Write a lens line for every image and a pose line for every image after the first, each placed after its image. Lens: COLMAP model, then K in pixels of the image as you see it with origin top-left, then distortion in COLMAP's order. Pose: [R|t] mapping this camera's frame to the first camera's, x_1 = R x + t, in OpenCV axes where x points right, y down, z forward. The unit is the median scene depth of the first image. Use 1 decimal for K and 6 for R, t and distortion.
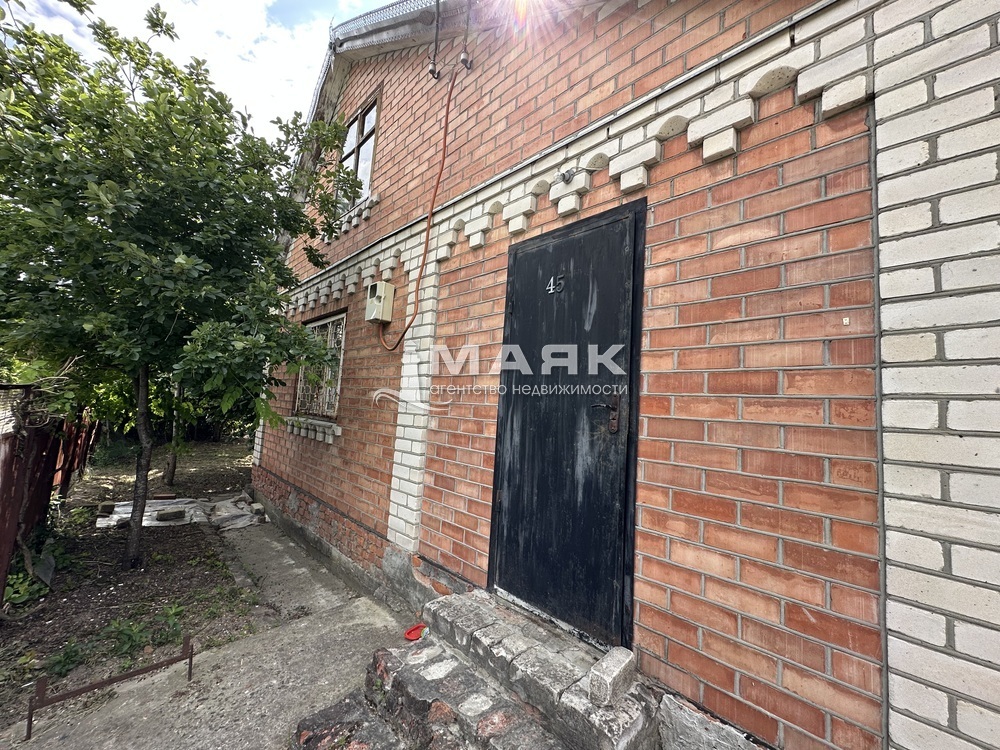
lens RADIAL K [[400.0, 0, 500.0], [0, 400.0, 375.0], [0, 0, 1]] dist [-0.000193, -0.000035]
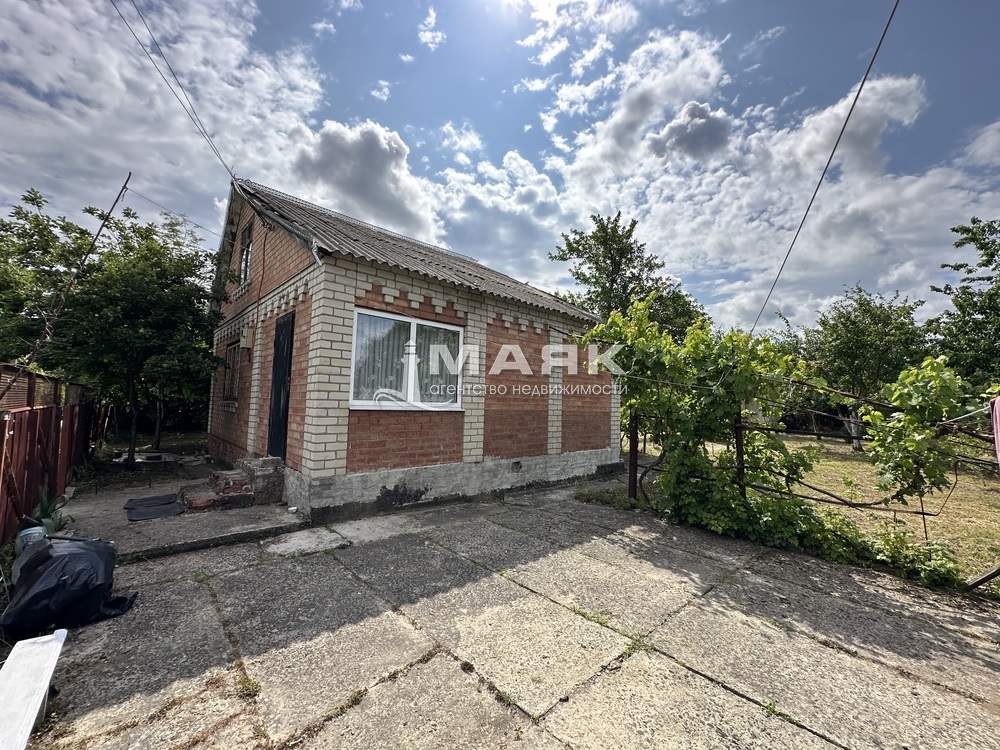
lens RADIAL K [[400.0, 0, 500.0], [0, 400.0, 375.0], [0, 0, 1]] dist [-0.000193, -0.000035]
pose [[0.999059, -0.040853, -0.014592, 1.002206], [0.040961, 0.999135, 0.007150, 0.037322], [0.014287, -0.007741, 0.999868, -1.000693]]
